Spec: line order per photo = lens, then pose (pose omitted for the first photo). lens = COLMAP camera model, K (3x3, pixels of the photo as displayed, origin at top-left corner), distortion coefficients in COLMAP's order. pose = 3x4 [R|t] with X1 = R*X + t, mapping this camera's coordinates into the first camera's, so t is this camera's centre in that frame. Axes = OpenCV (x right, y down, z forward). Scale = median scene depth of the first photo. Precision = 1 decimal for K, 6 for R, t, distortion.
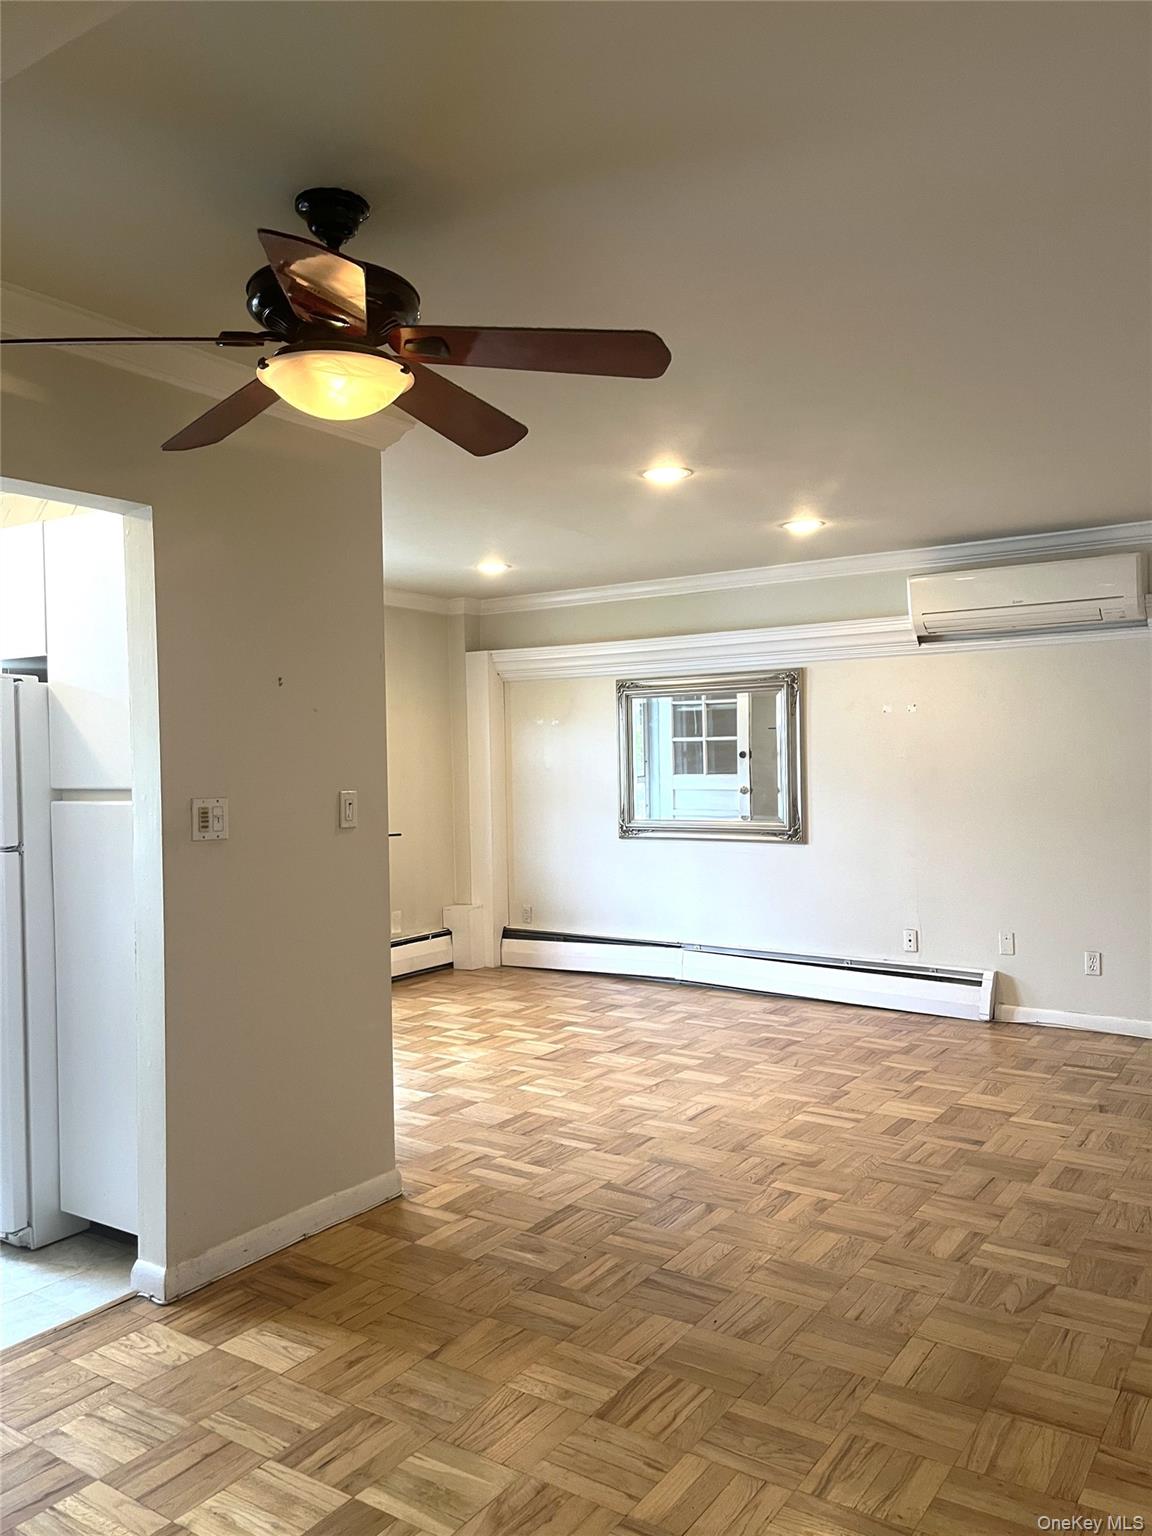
lens RADIAL K [[1171.5, 0, 576.0], [0, 1171.5, 768.0], [0, 0, 1]] dist [0.075961, -0.102042]
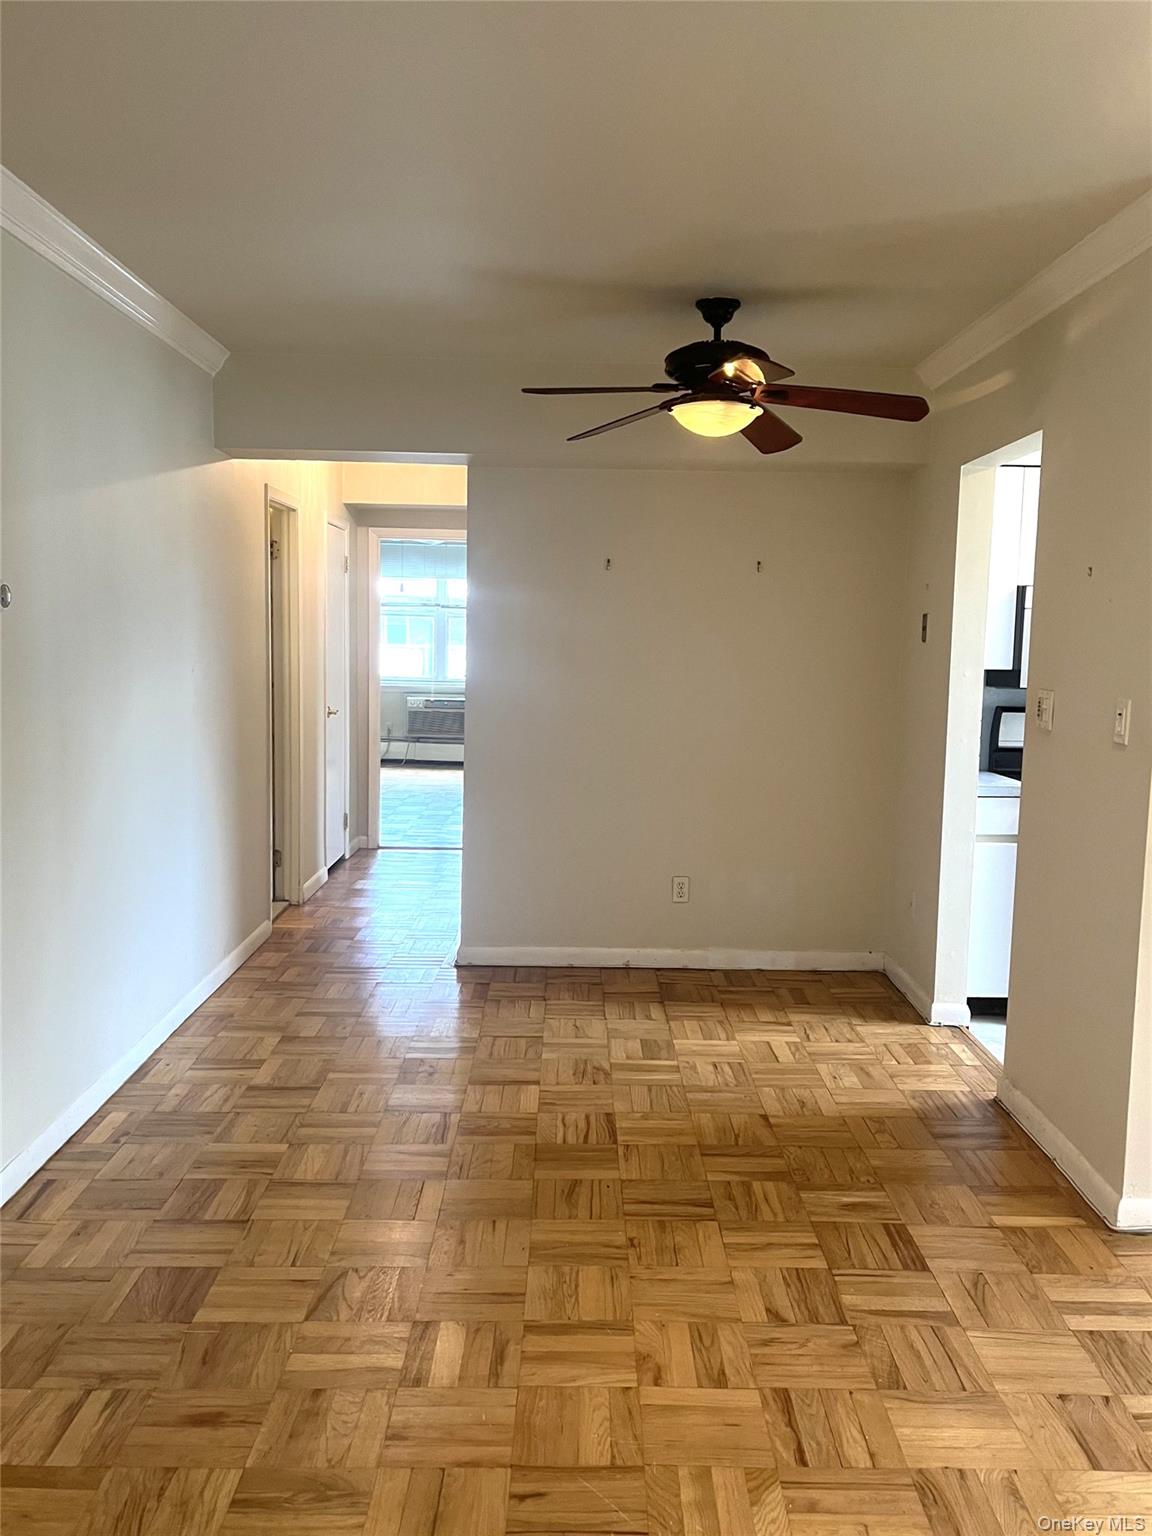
lens RADIAL K [[1256.6, 0, 600.1], [0, 1256.6, 760.1], [0, 0, 1]] dist [0.033817, -0.014357]
pose [[-0.816463, 0.060483, -0.574221, 0.646492], [-0.011702, 0.992561, 0.121185, -0.043618], [0.577279, 0.105662, -0.809682, 1.611517]]
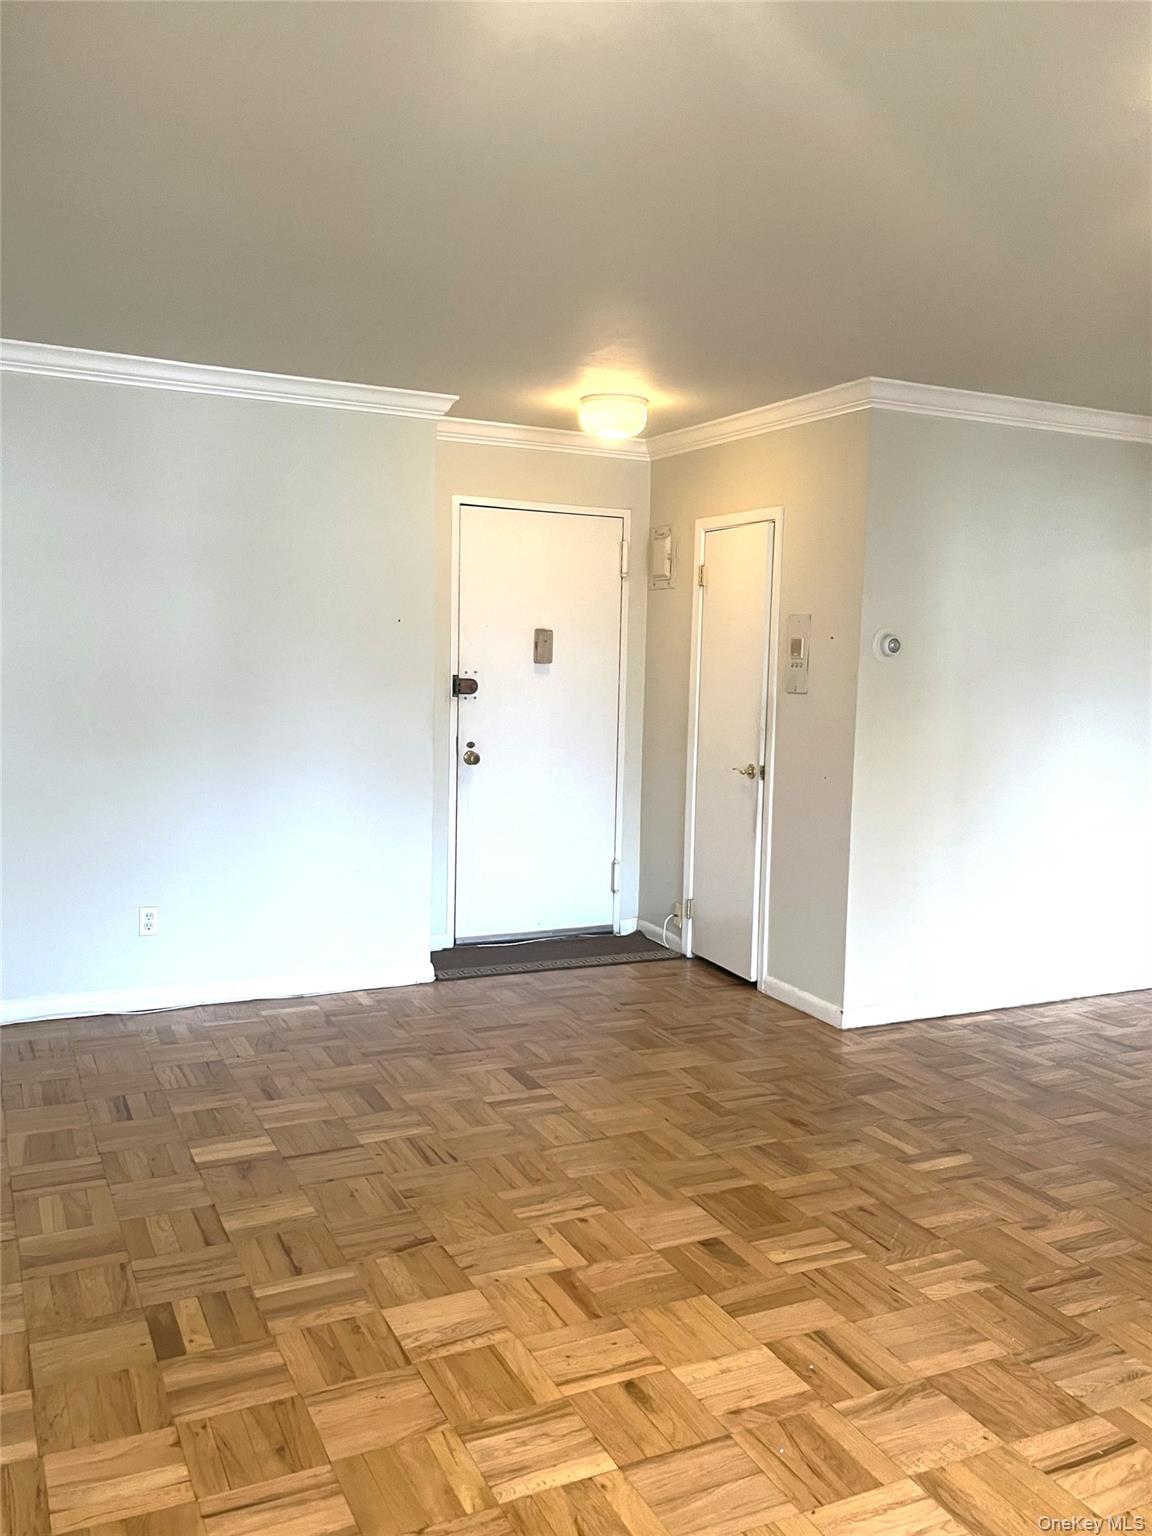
lens RADIAL K [[1256.6, 0, 600.1], [0, 1256.6, 760.1], [0, 0, 1]] dist [0.033817, -0.014357]
pose [[-0.873847, -0.045731, 0.484045, 0.061361], [-0.005061, 0.996368, 0.084996, -0.035454], [-0.486174, 0.071824, -0.870905, 2.045470]]
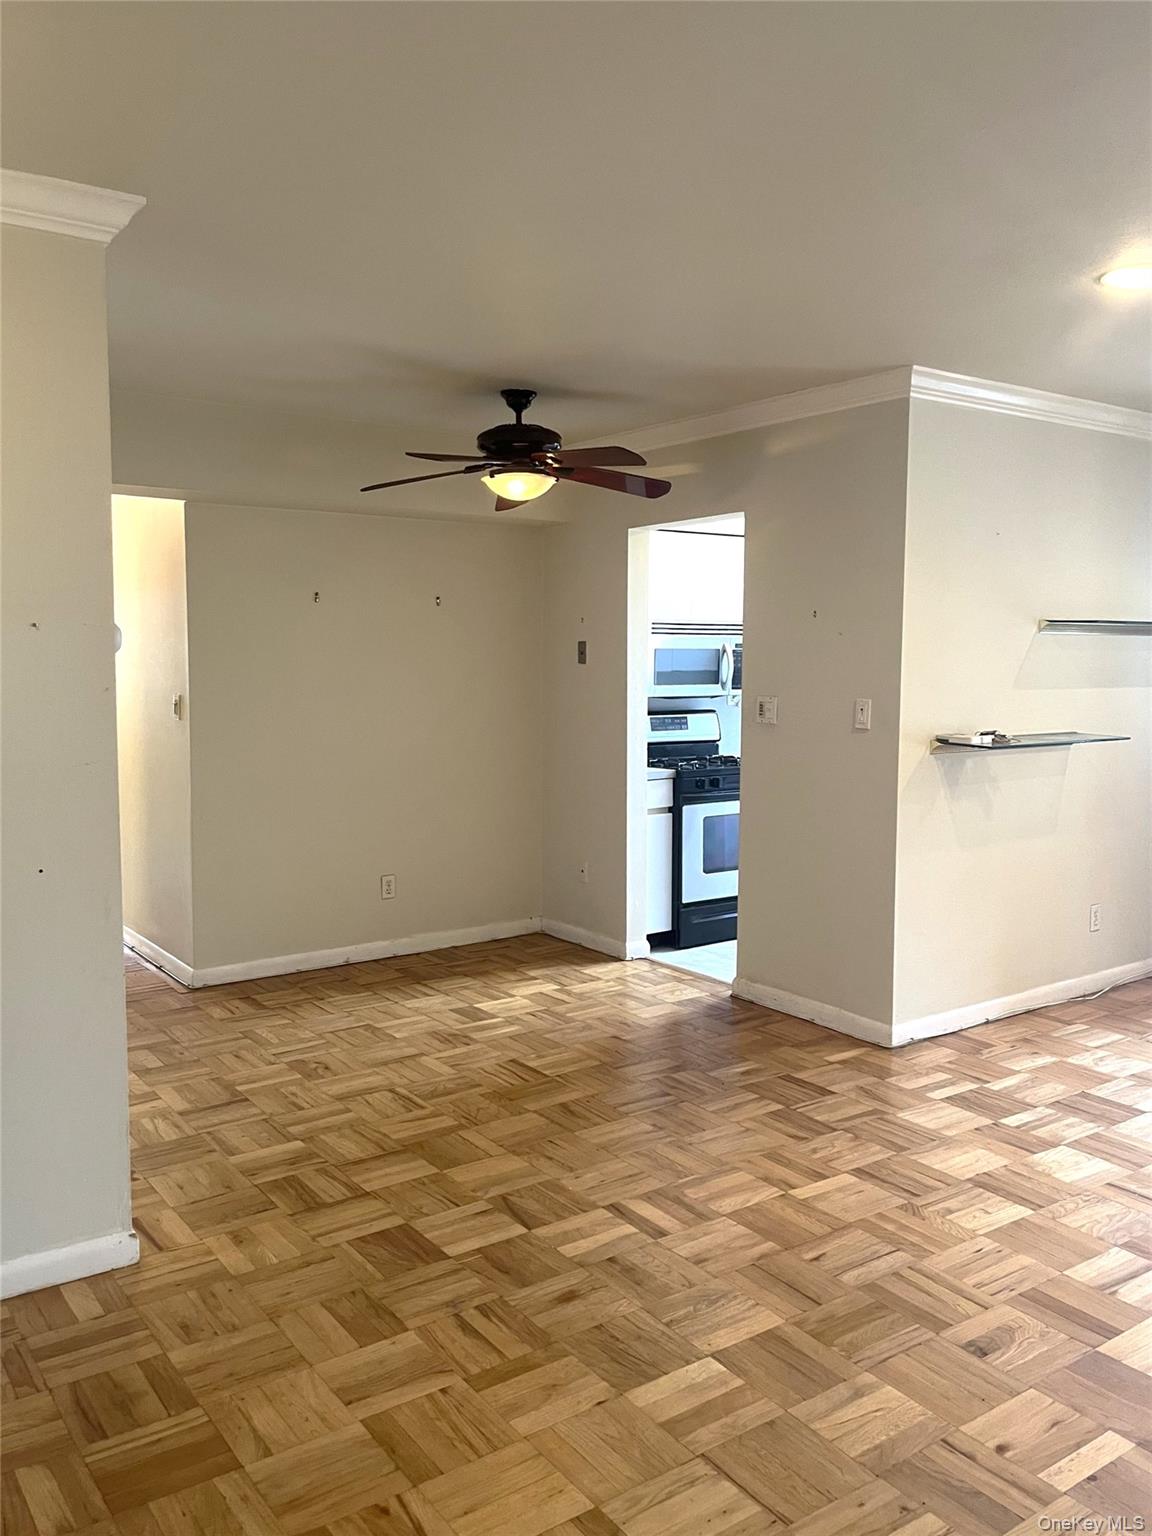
lens RADIAL K [[1227.8, 0, 576.0], [0, 1227.8, 768.0], [0, 0, 1]] dist [0.027909, -0.008160]
pose [[-0.353240, 0.104948, -0.929627, 1.186403], [-0.000636, 0.993661, 0.112418, -0.056465], [0.935532, 0.040302, -0.350934, 1.257471]]
